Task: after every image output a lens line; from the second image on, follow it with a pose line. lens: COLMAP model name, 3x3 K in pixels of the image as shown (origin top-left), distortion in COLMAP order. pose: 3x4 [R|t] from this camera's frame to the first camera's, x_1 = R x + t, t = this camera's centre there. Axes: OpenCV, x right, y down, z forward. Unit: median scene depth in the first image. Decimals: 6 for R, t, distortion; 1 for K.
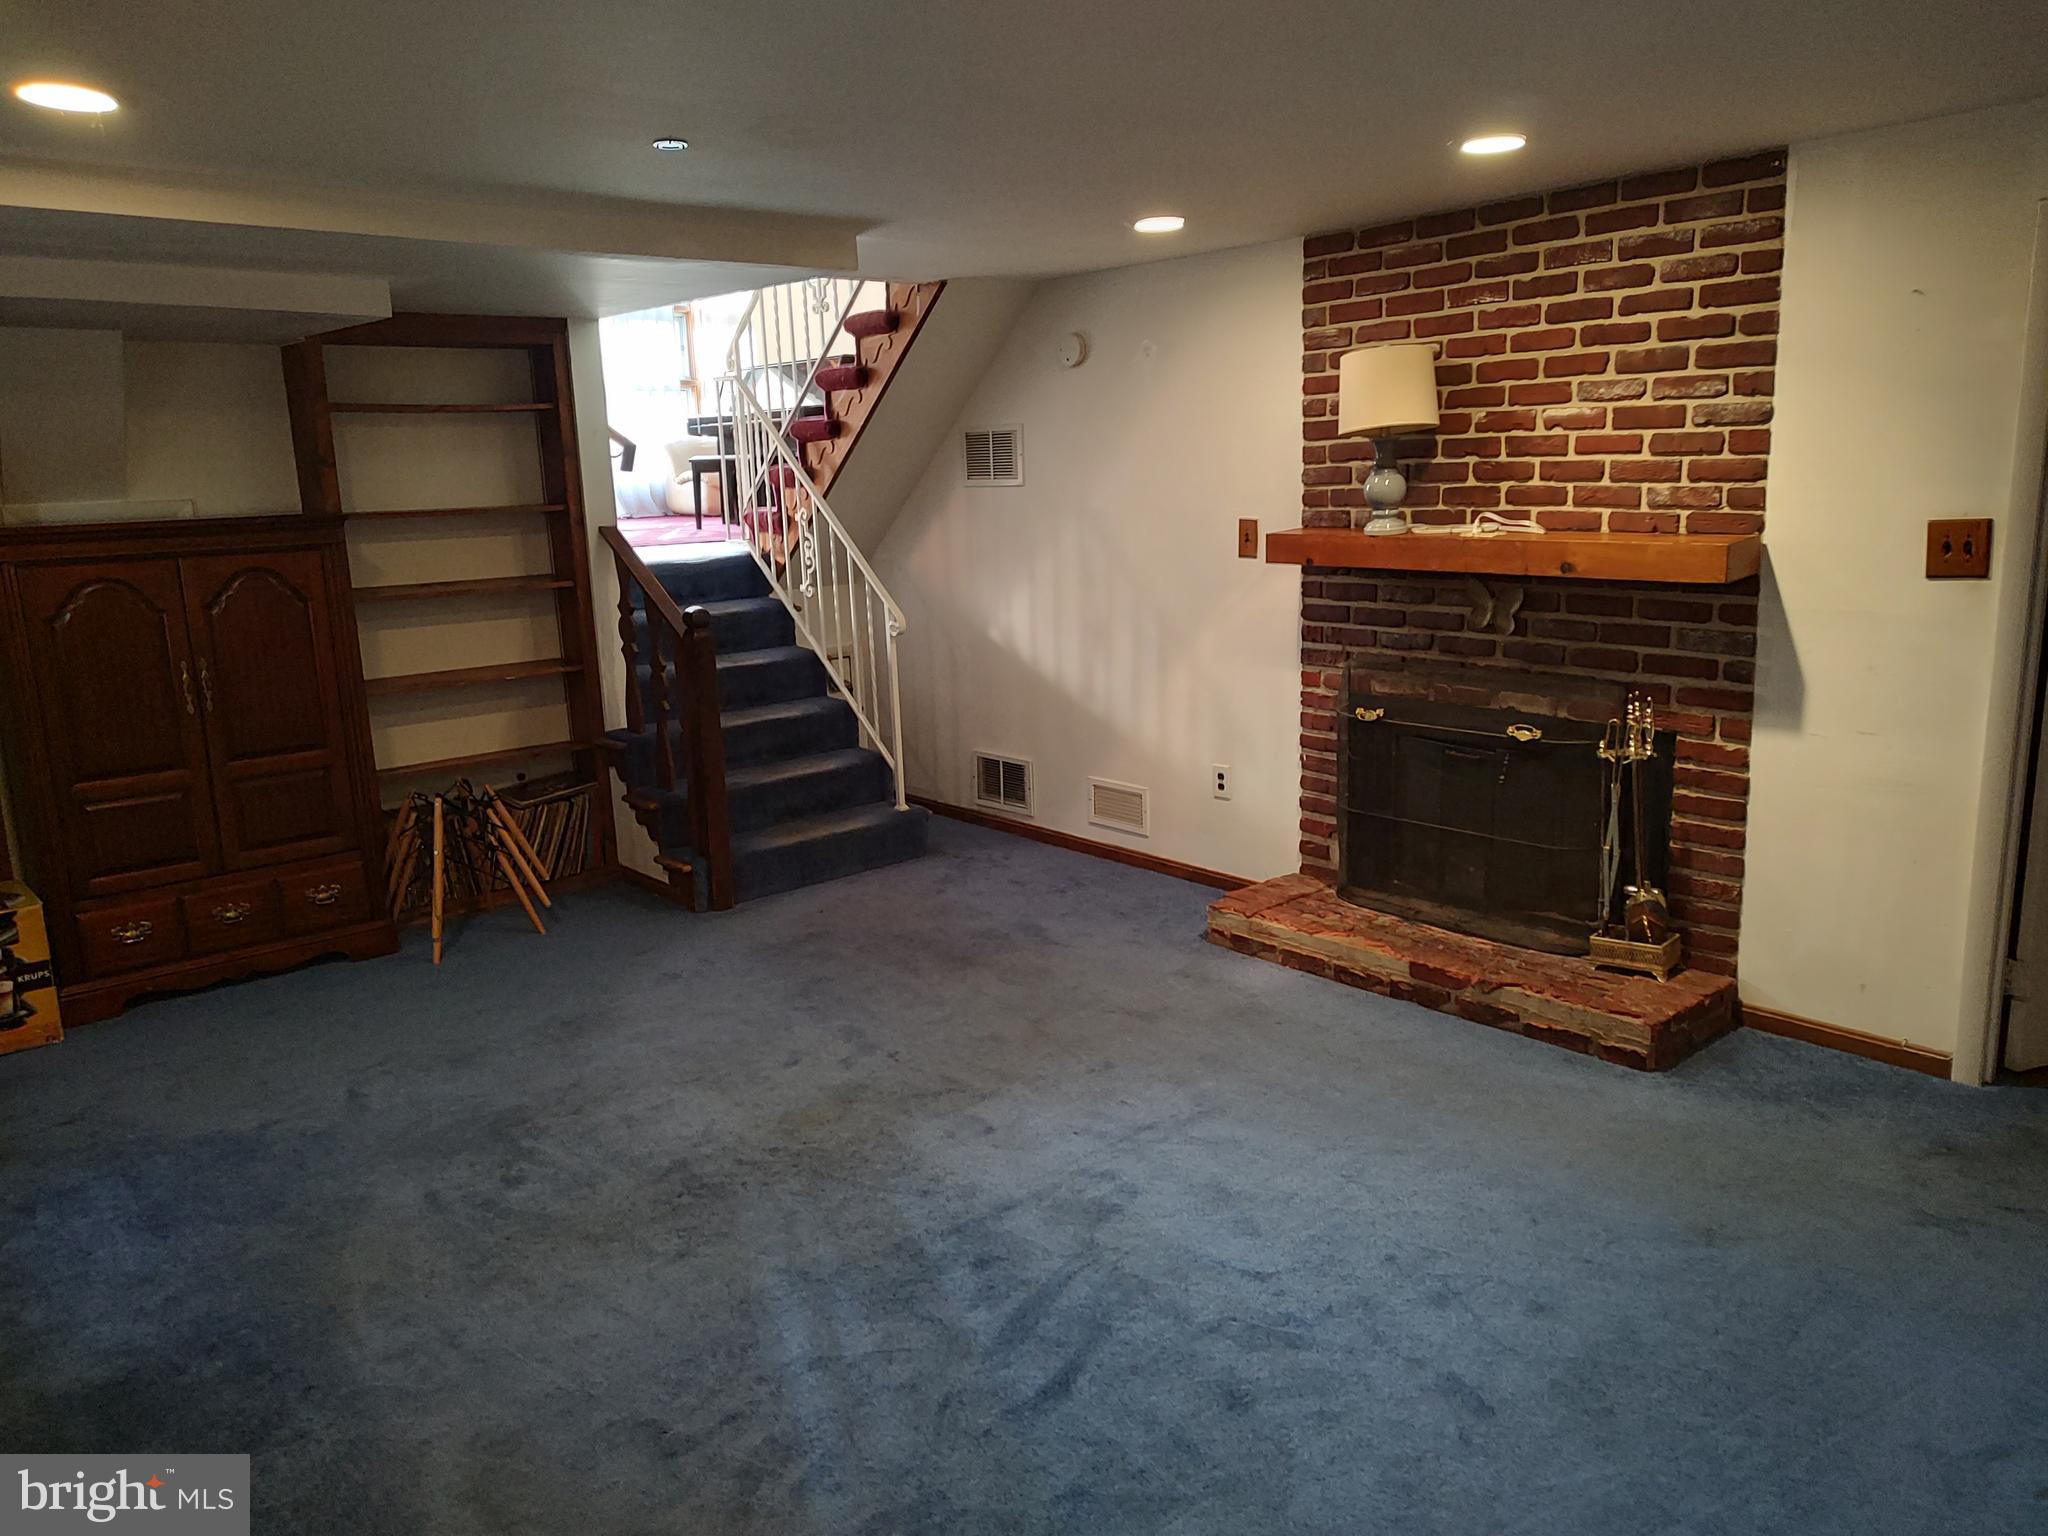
lens RADIAL K [[1424.5, 0, 1024.0], [0, 1424.5, 768.0], [0, 0, 1]] dist [-0.002179, -0.043534]
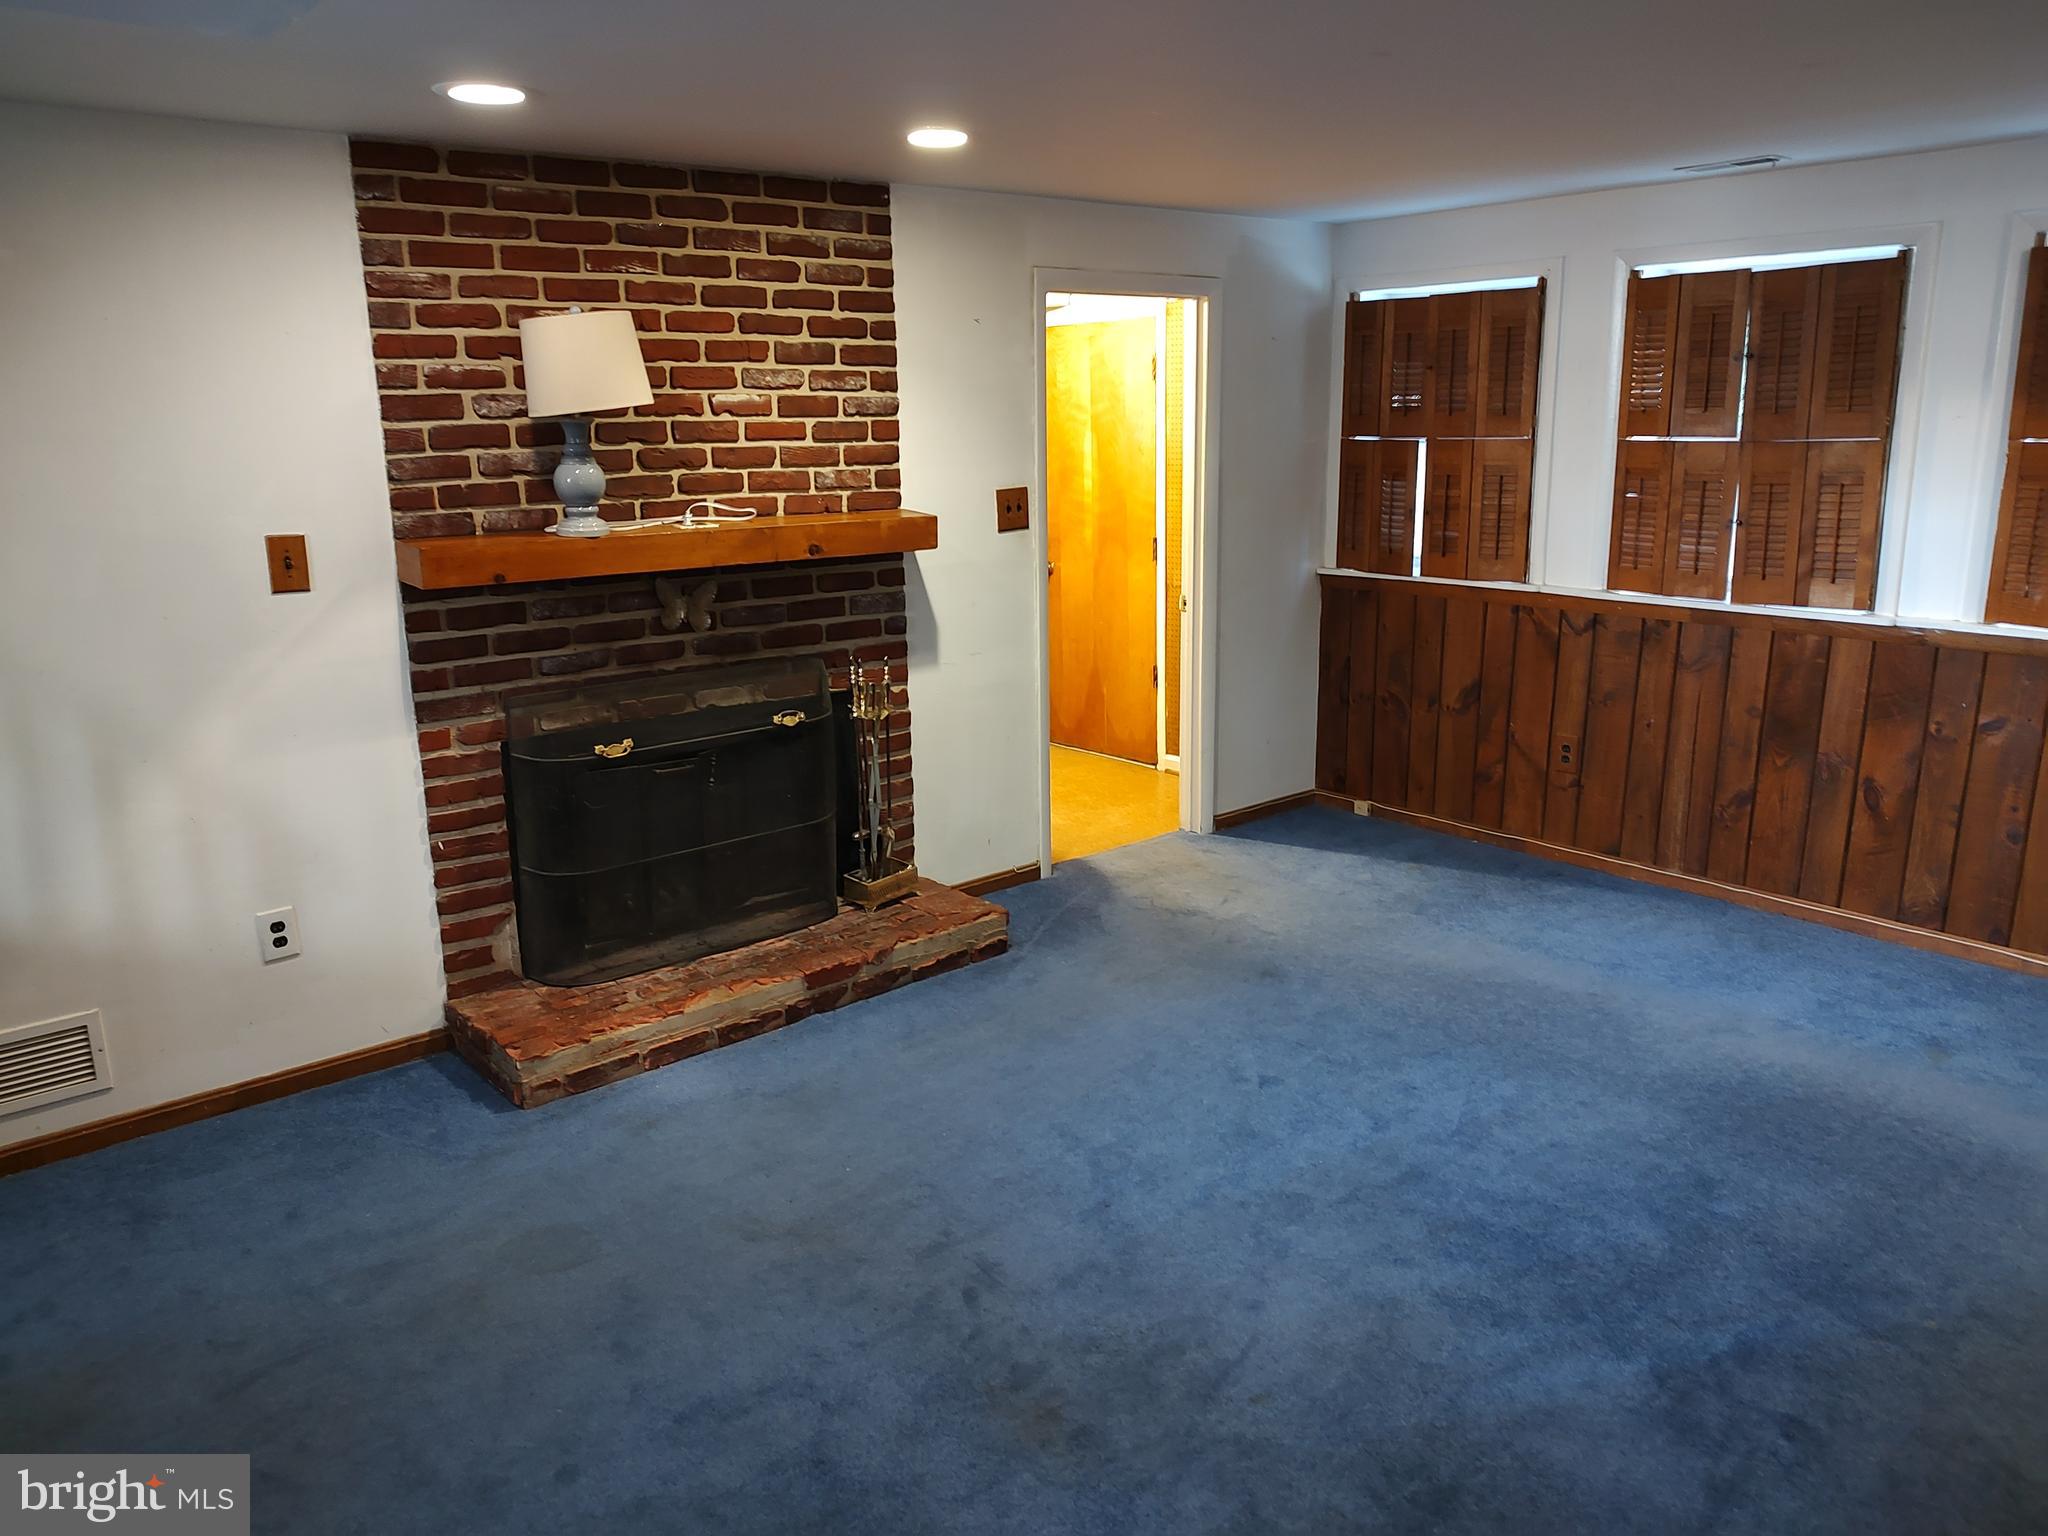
lens RADIAL K [[1424.5, 0, 1024.0], [0, 1424.5, 768.0], [0, 0, 1]] dist [-0.002179, -0.043534]
pose [[0.006687, -0.201635, 0.979438, -0.638553], [0.224960, 0.954656, 0.194997, -0.150094], [-0.974345, 0.219031, 0.051744, 0.798233]]
